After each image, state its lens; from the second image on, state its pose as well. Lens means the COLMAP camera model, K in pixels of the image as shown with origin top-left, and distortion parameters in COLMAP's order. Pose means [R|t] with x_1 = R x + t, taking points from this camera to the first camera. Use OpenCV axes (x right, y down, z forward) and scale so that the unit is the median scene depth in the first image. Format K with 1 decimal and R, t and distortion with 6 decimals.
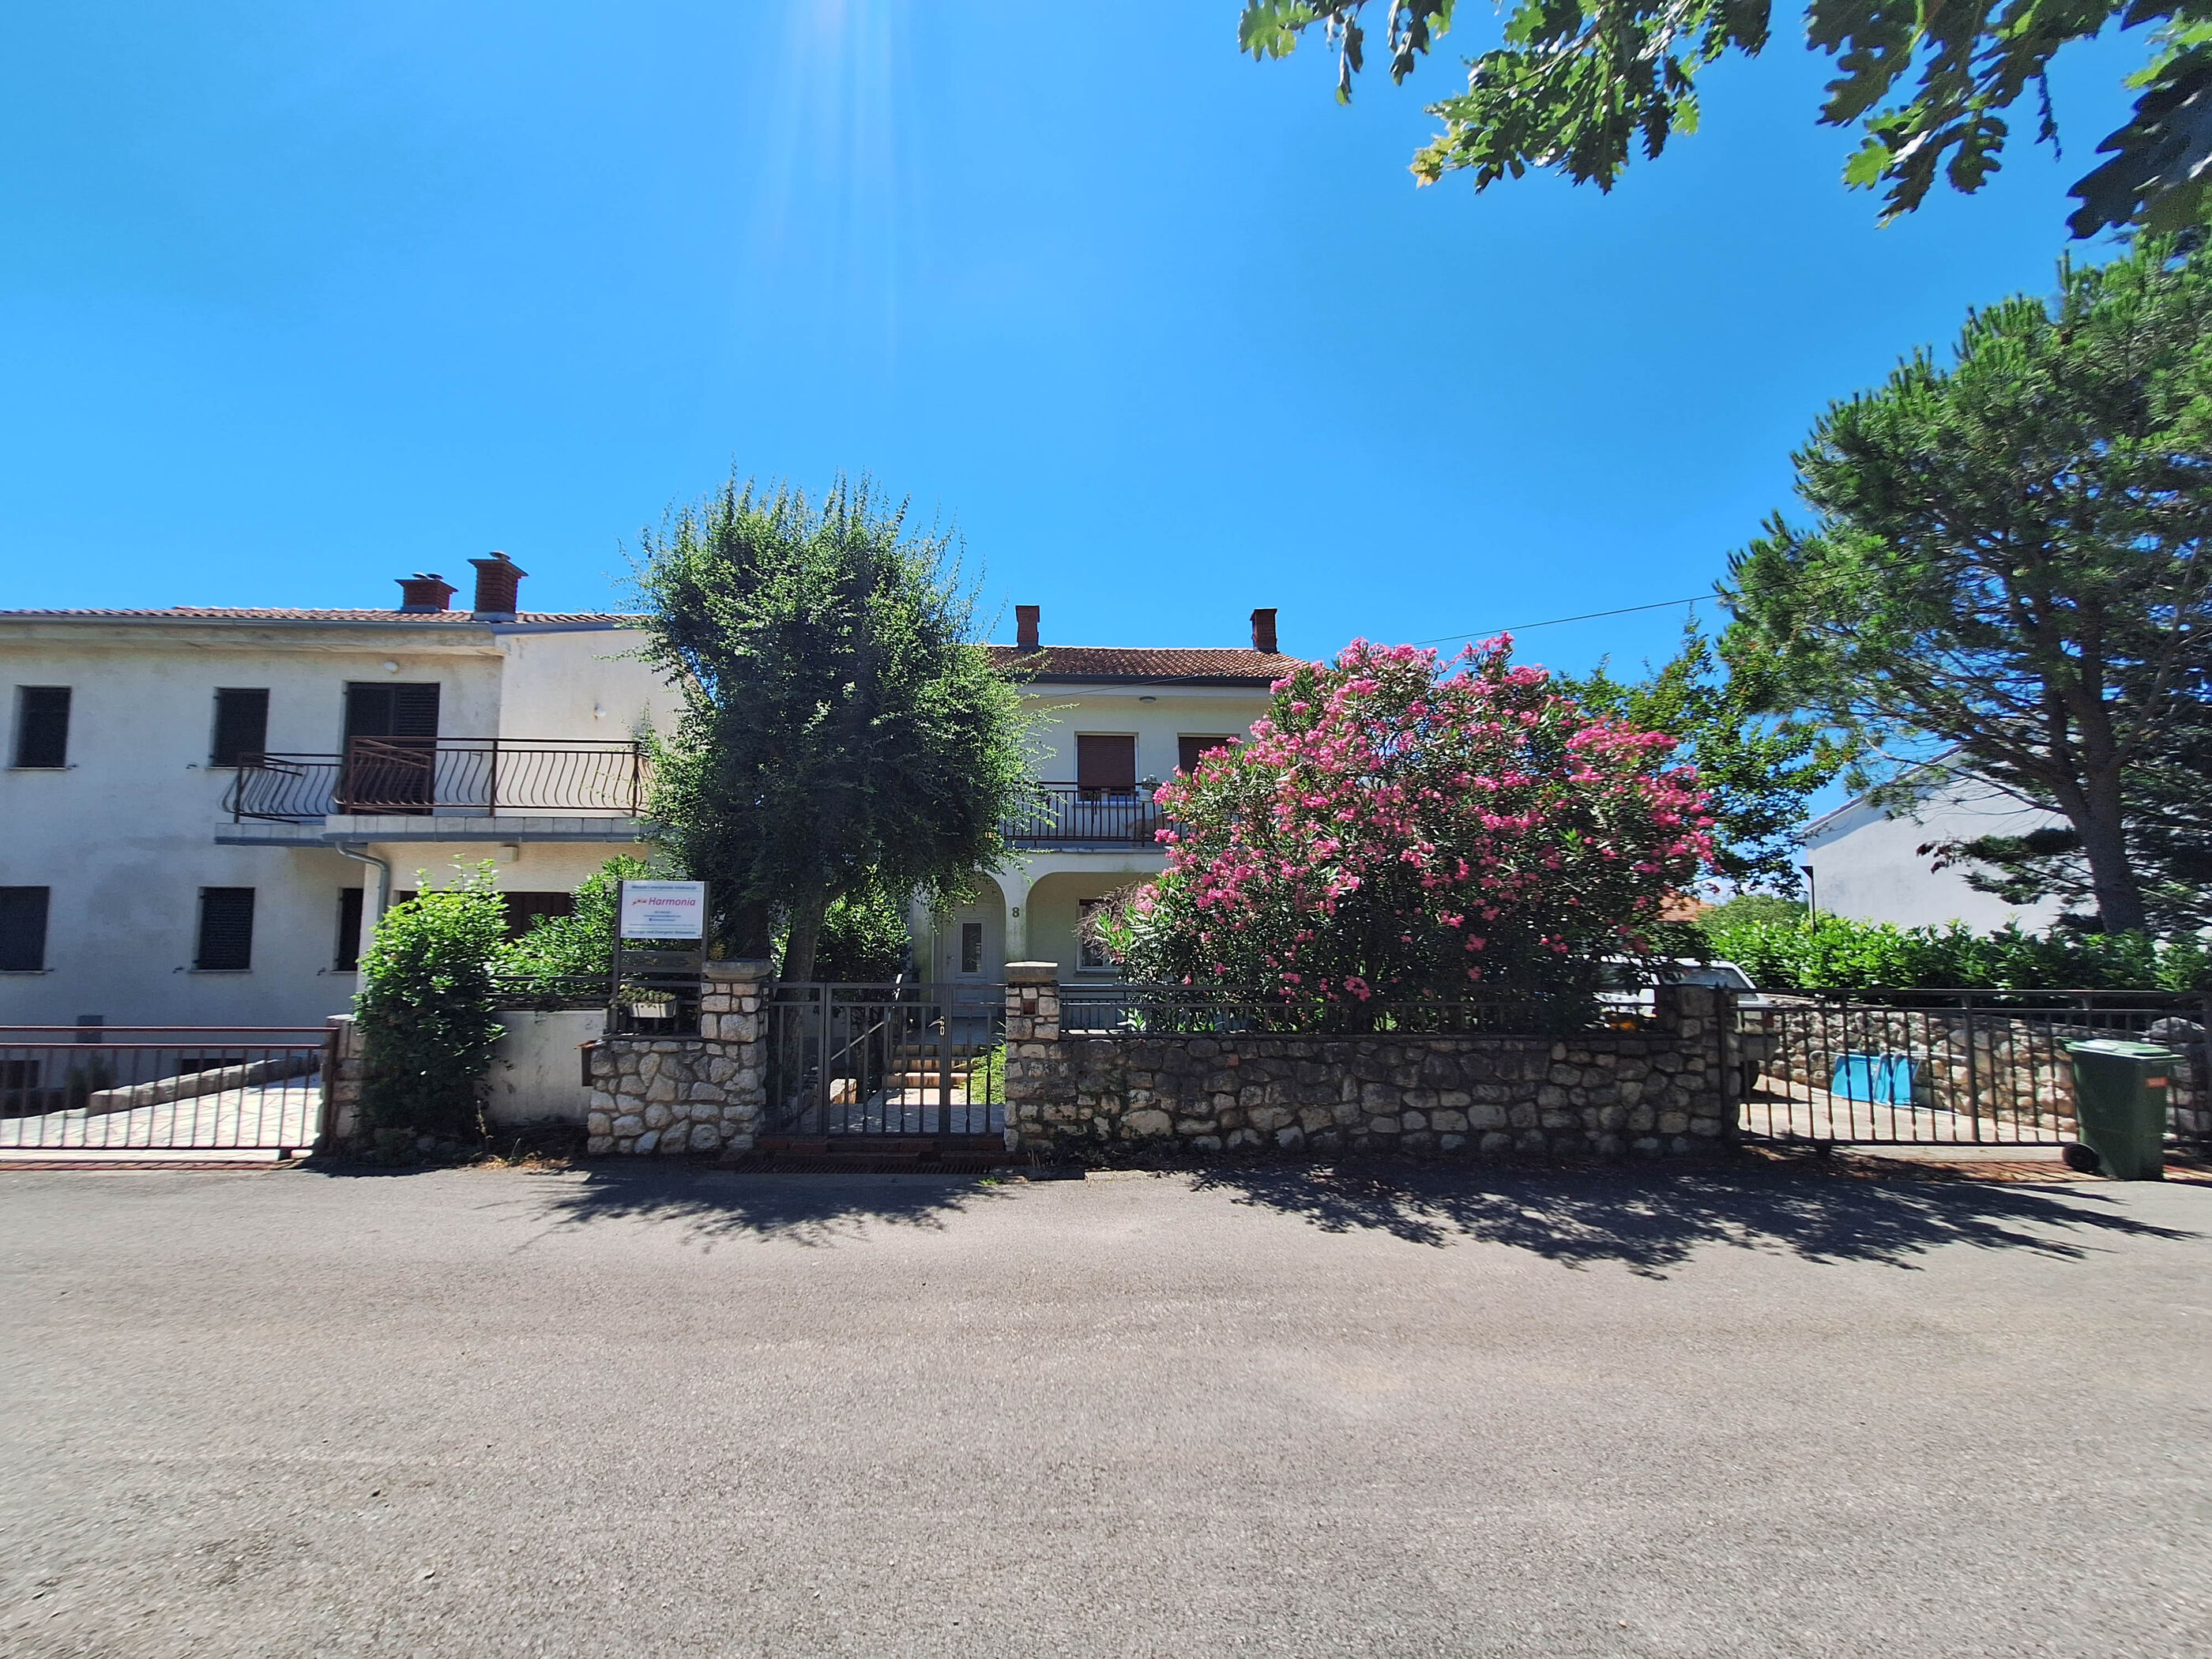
lens RADIAL K [[871.6, 0, 1090.1], [0, 871.6, 859.4], [0, 0, 1]] dist [0.000129, 0.000764]
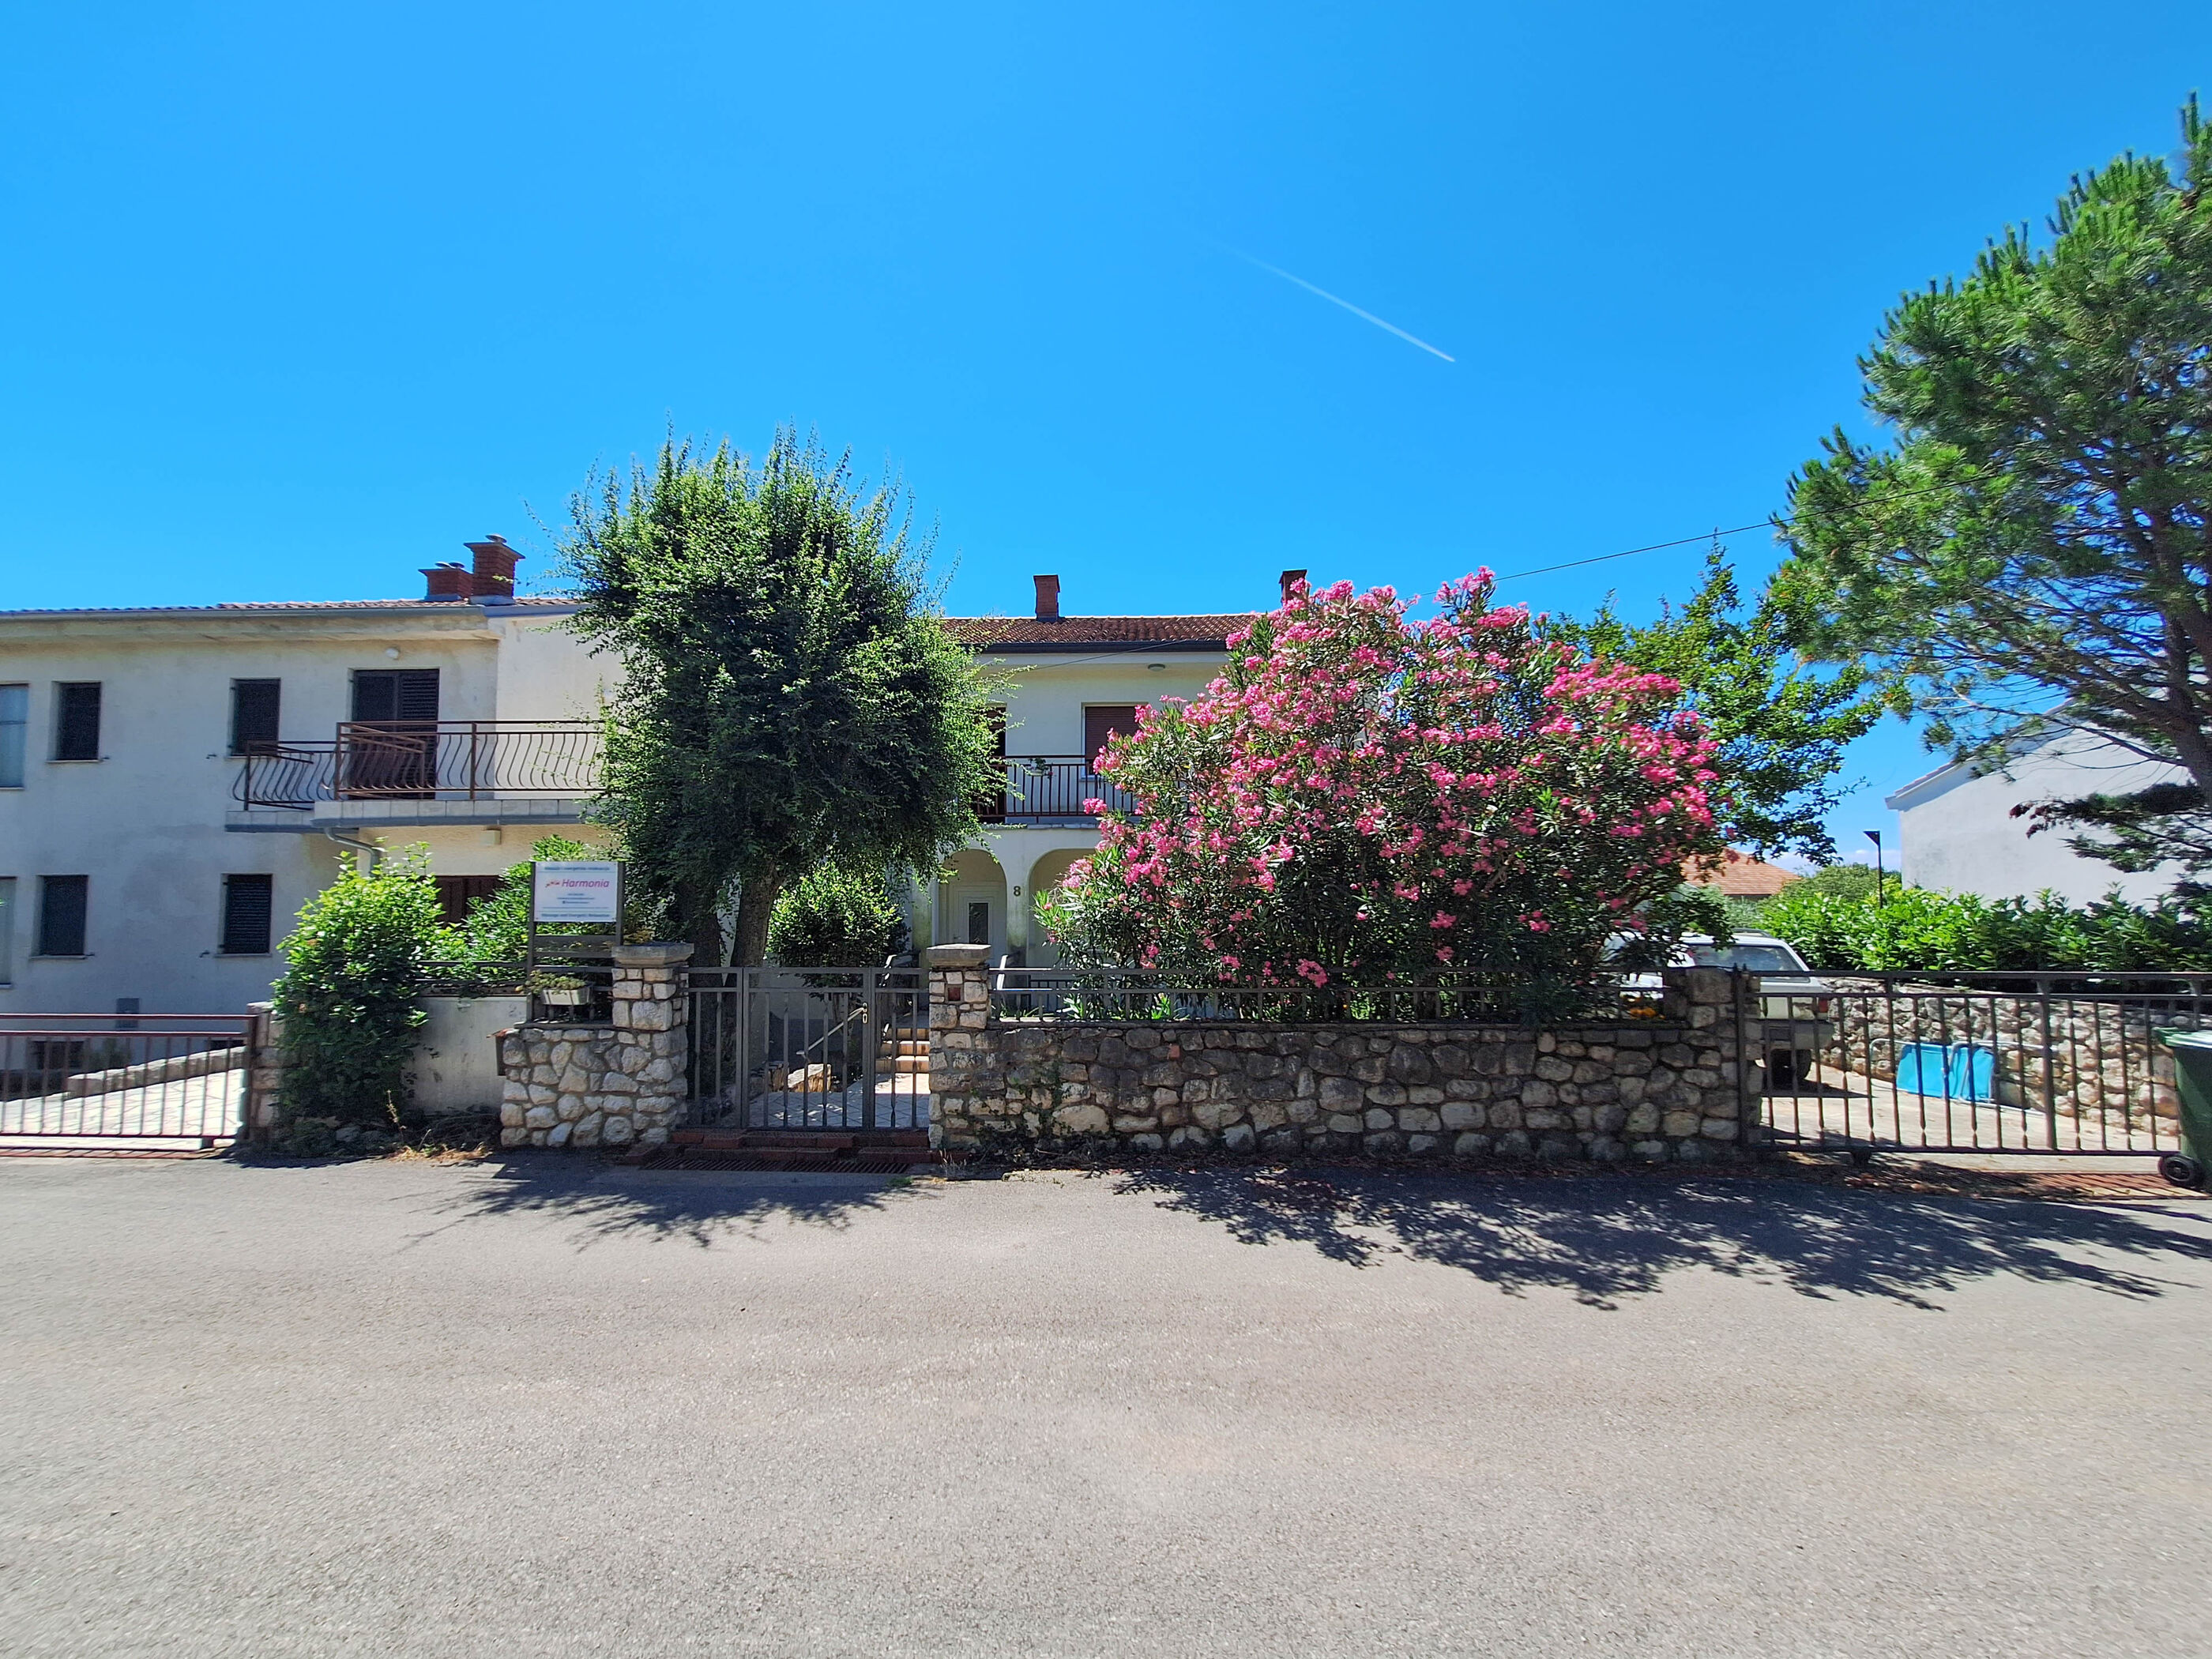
lens RADIAL K [[870.4, 0, 1094.7], [0, 870.4, 860.5], [0, 0, 1]] dist [0.001714, -0.000580]
pose [[0.997470, -0.011672, -0.070117, 0.145130], [0.013470, 0.999591, 0.025226, 0.007227], [0.069794, -0.026107, 0.997220, 0.092659]]
